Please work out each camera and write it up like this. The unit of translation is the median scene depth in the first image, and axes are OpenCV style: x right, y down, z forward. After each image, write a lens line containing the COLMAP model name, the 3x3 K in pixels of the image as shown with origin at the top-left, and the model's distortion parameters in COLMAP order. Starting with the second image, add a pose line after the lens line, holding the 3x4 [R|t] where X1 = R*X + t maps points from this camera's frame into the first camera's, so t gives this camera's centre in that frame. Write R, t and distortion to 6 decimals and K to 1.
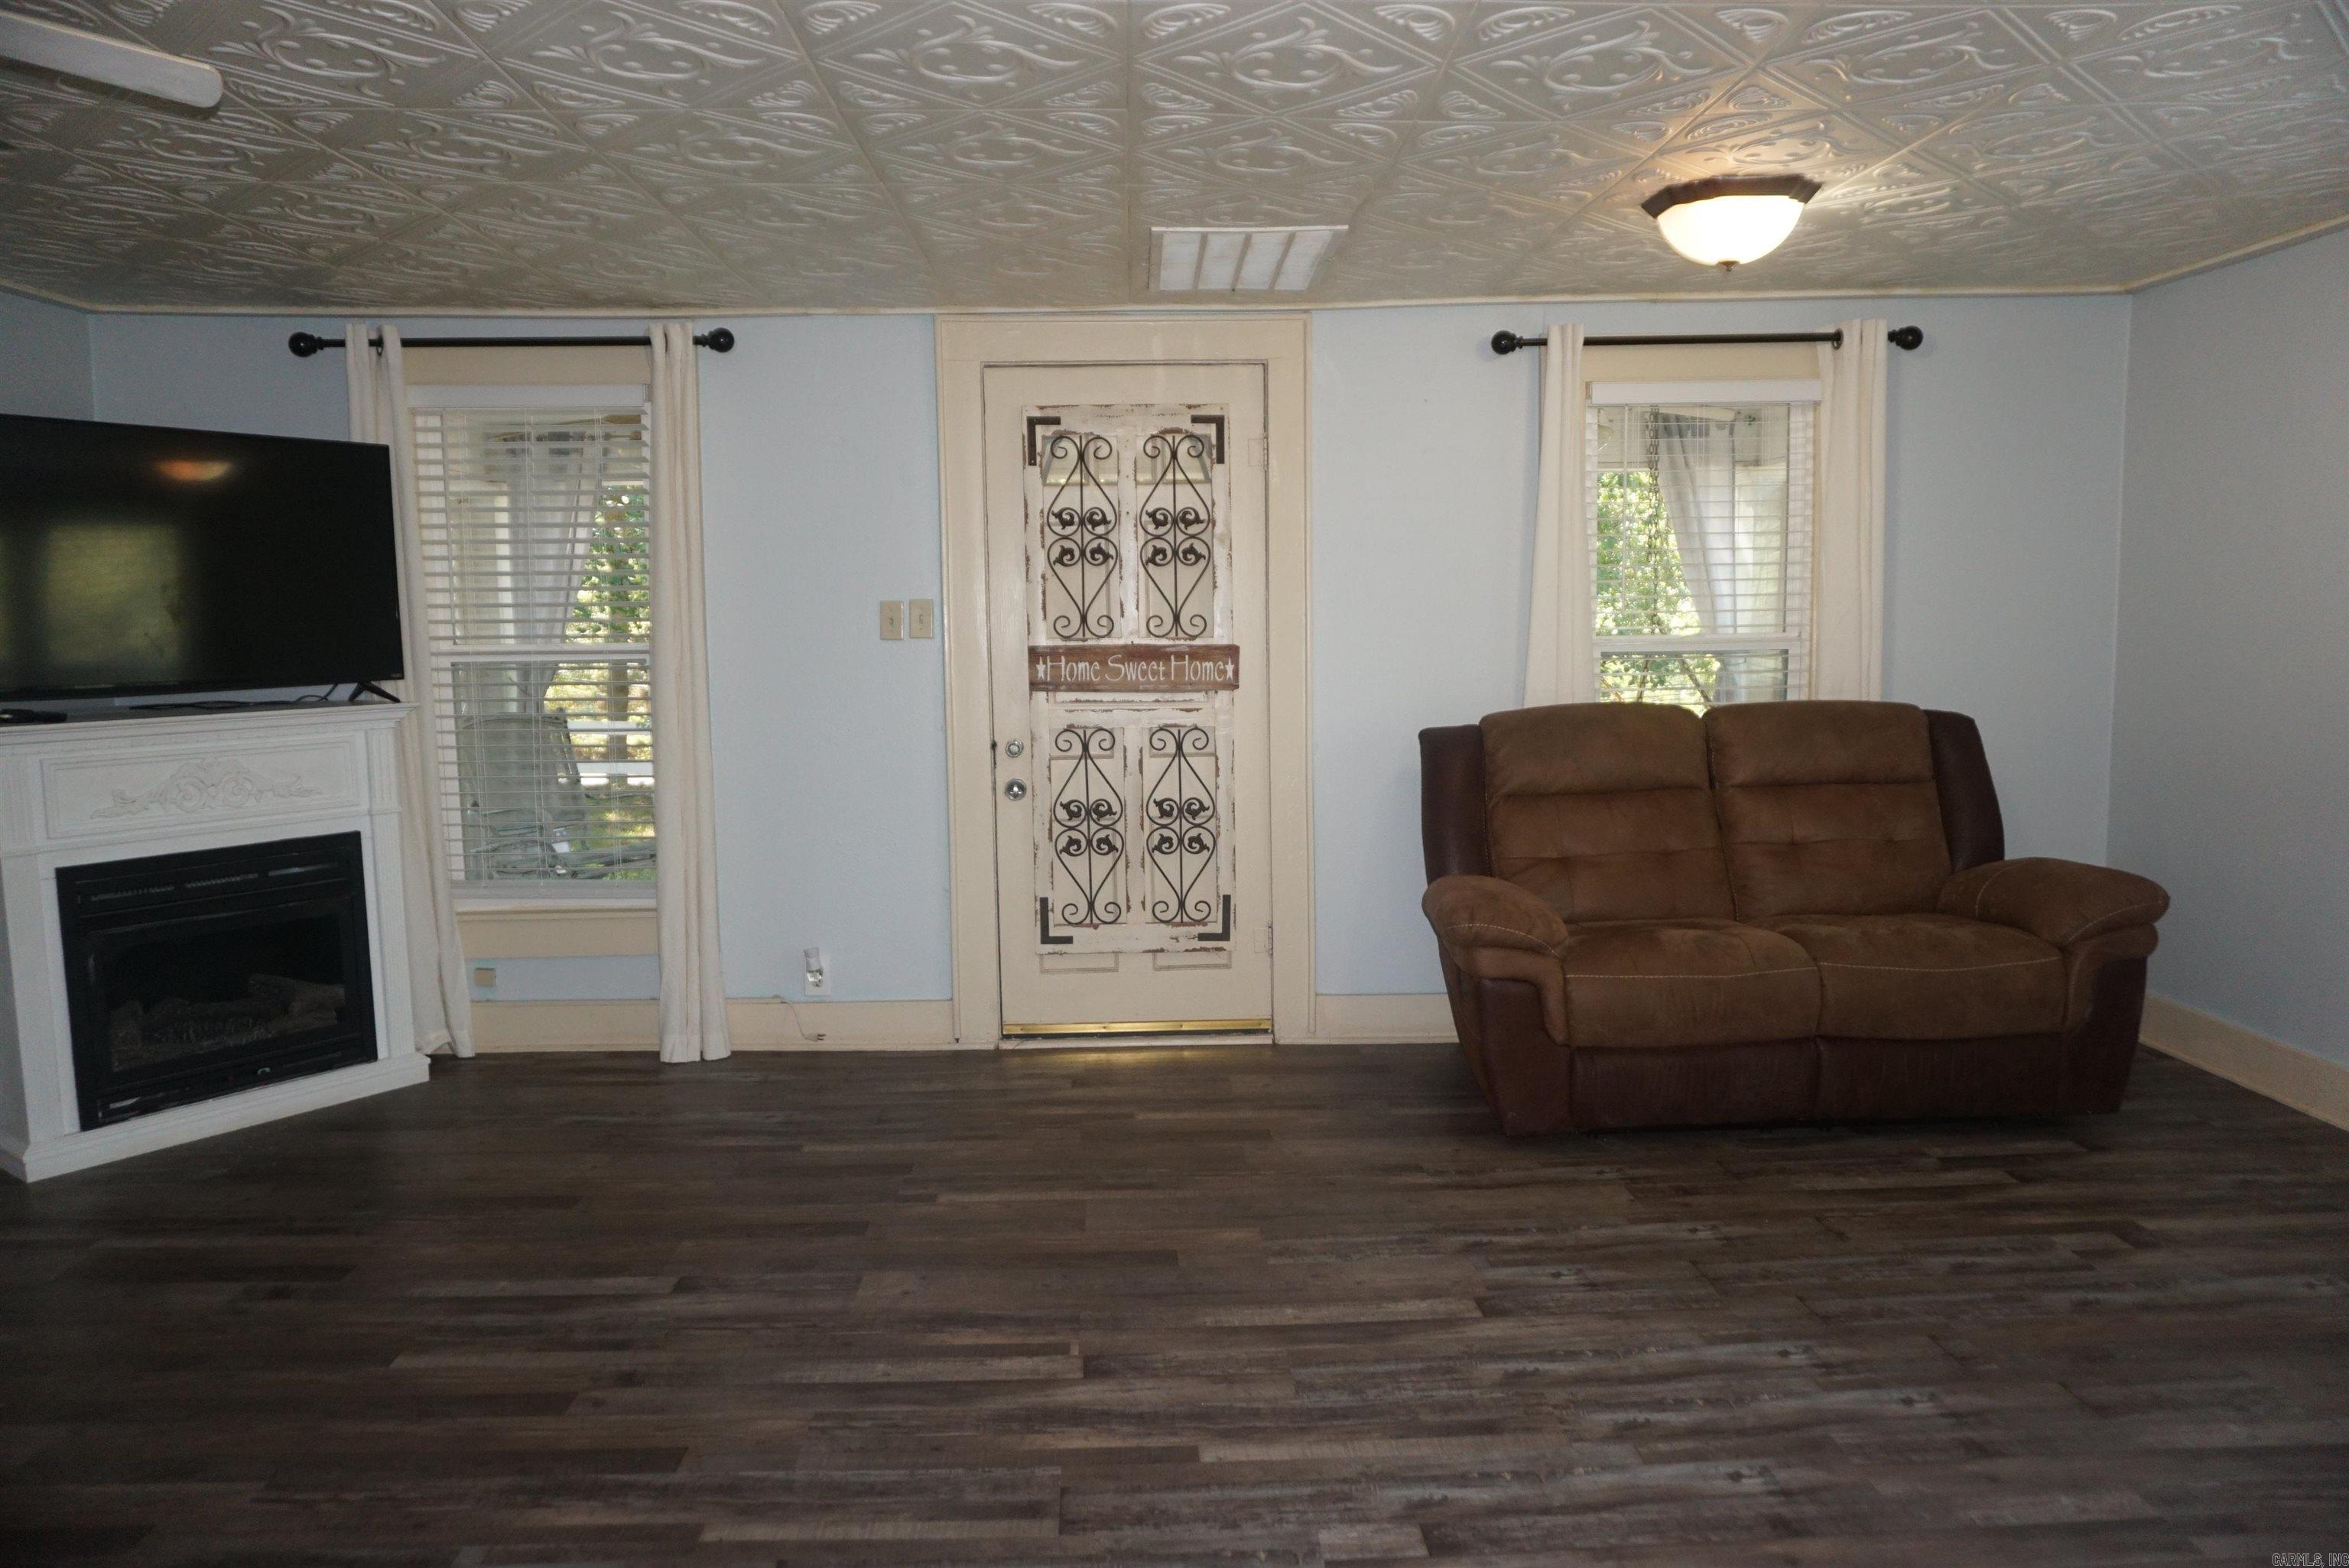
lens RADIAL K [[1561.7, 0, 1167.1], [0, 1561.7, 773.4], [0, 0, 1]] dist [-0.052326, 0.032517]
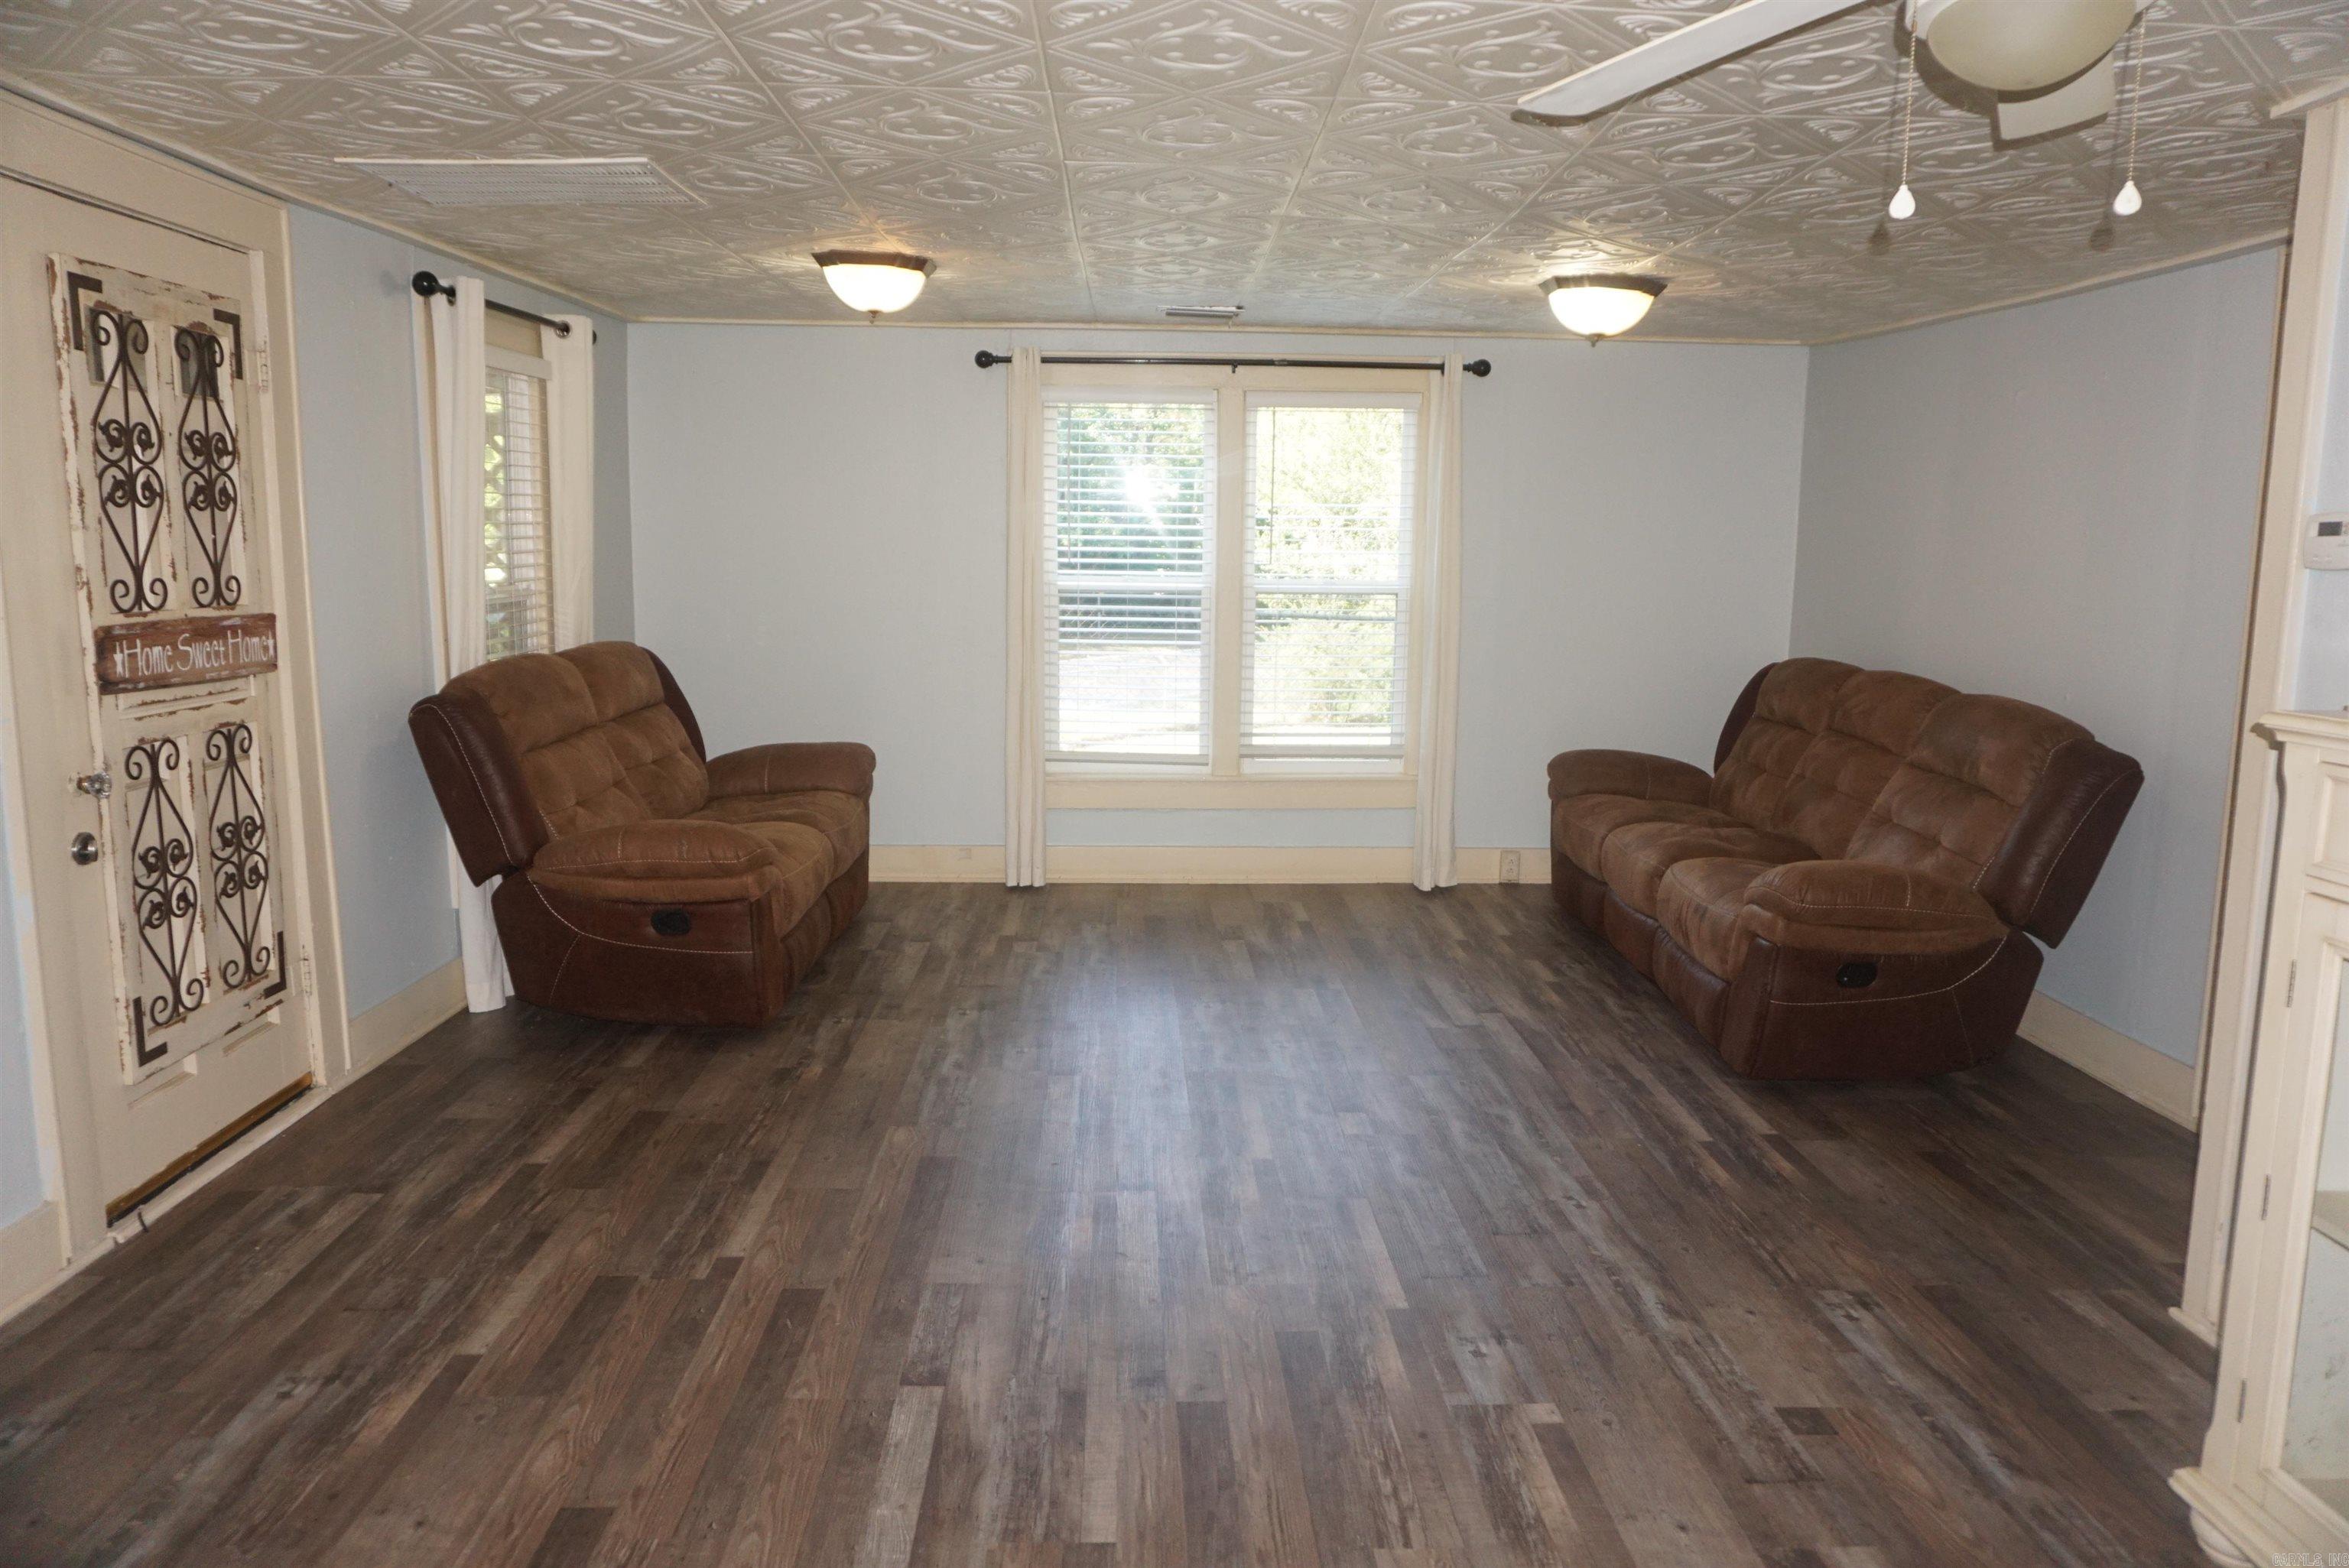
lens RADIAL K [[1561.7, 0, 1171.0], [0, 1561.7, 777.3], [0, 0, 1]] dist [-0.052326, 0.032517]
pose [[0.003525, -0.135896, 0.990717, -0.779134], [0.089174, 0.986819, 0.135044, -0.069480], [-0.996010, 0.087870, 0.015597, 0.577384]]
